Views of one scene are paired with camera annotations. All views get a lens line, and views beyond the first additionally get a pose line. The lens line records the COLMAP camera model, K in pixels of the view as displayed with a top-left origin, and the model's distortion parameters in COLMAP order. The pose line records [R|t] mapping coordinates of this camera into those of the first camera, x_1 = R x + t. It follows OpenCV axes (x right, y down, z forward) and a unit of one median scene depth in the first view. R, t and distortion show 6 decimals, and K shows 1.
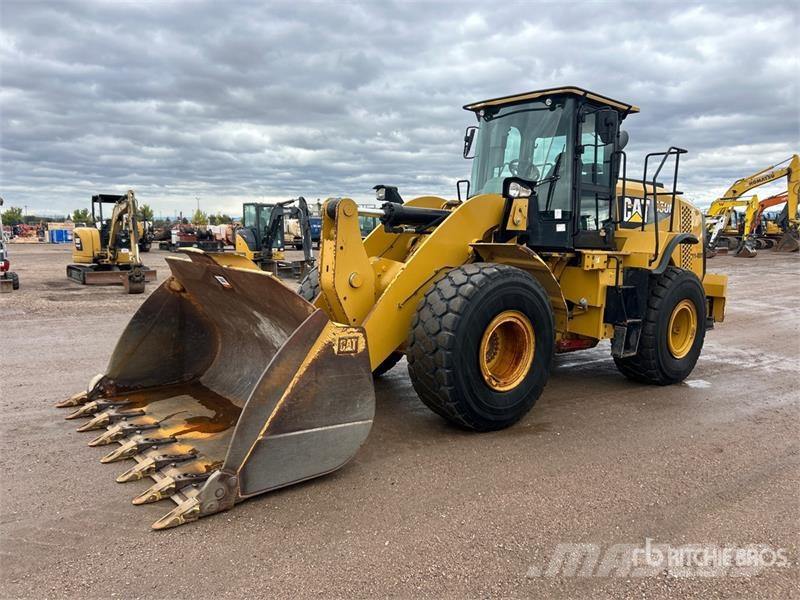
lens RADIAL K [[640.4, 0, 400.0], [0, 640.4, 300.0], [0, 0, 1]] dist [0.046861, -0.006866]
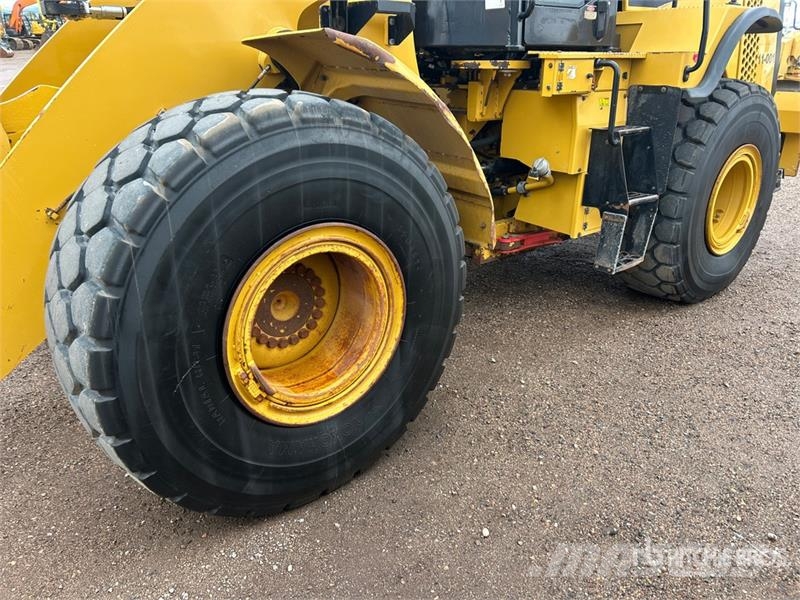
lens RADIAL K [[640.4, 0, 400.0], [0, 640.4, 300.0], [0, 0, 1]] dist [0.046861, -0.006866]
pose [[0.999282, -0.036055, -0.011618, 0.180975], [0.037828, 0.965943, 0.255977, -0.027761], [0.001993, -0.256232, 0.966613, 0.505199]]
